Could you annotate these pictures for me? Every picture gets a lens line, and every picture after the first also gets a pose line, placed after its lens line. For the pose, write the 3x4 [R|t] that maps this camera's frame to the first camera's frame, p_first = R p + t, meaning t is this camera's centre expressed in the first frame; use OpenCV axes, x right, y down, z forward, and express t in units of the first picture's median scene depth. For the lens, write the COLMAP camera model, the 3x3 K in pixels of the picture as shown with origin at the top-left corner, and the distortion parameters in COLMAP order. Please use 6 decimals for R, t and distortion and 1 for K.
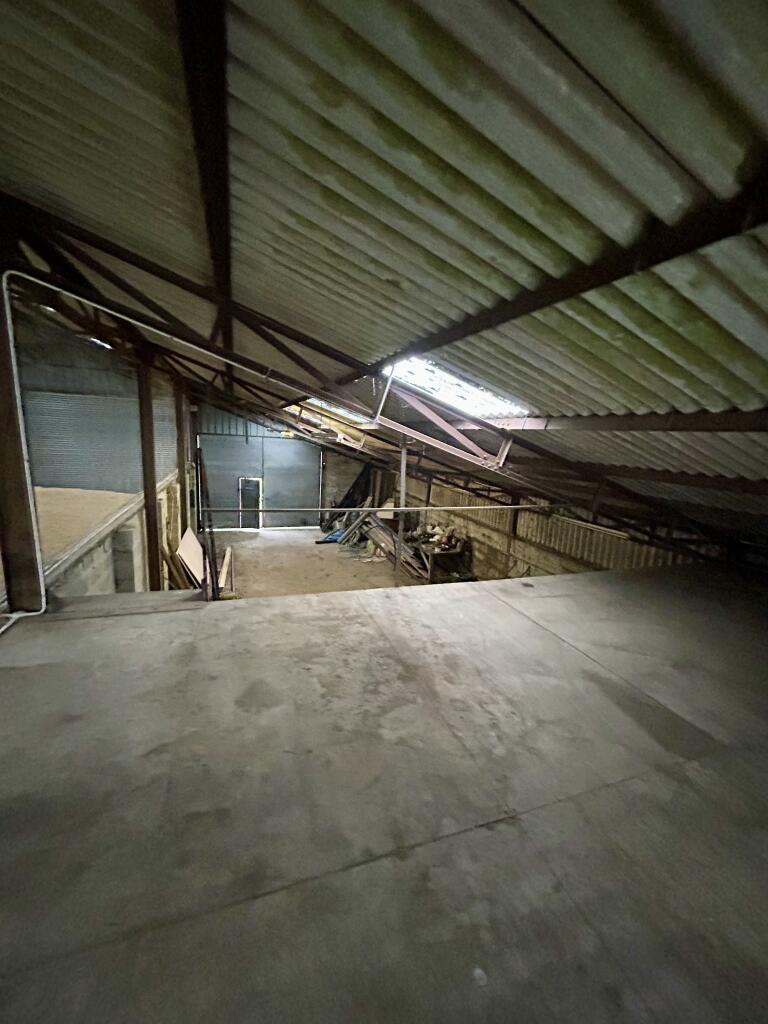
lens RADIAL K [[409.4, 0, 384.0], [0, 409.4, 512.0], [0, 0, 1]] dist [0.001356, -0.000050]
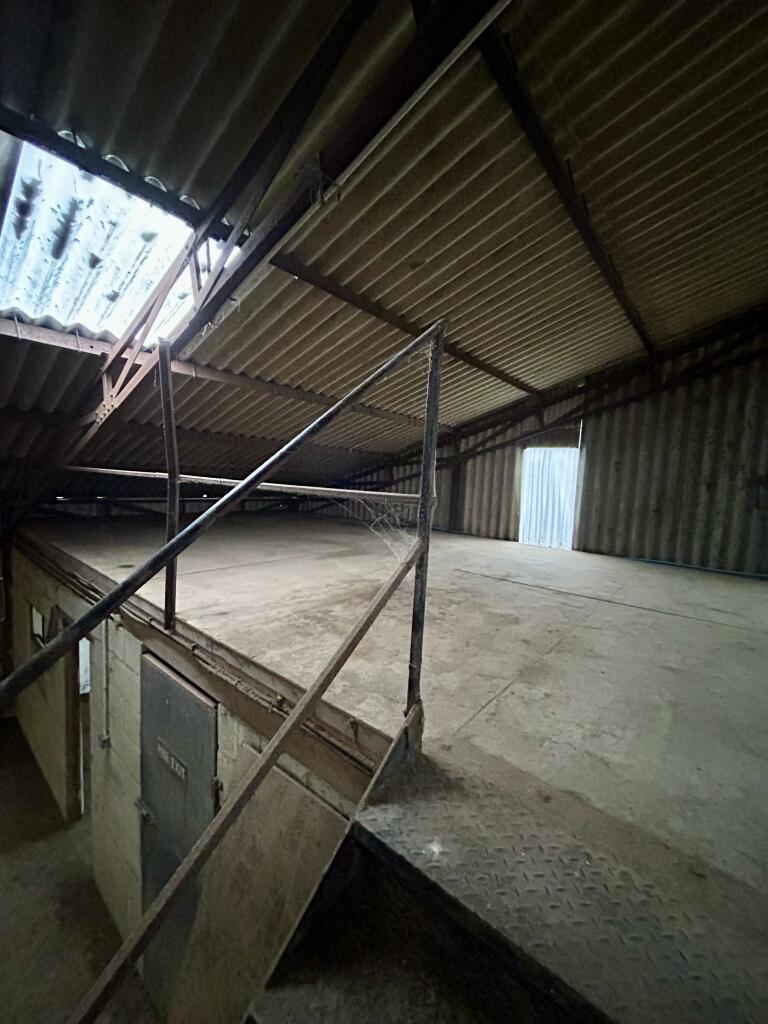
lens RADIAL K [[409.4, 0, 384.0], [0, 409.4, 512.0], [0, 0, 1]] dist [0.001356, -0.000050]
pose [[-0.497616, -0.154161, 0.853588, -0.741036], [0.089564, 0.969687, 0.227342, -0.080644], [-0.862761, 0.189580, -0.468725, 1.222763]]
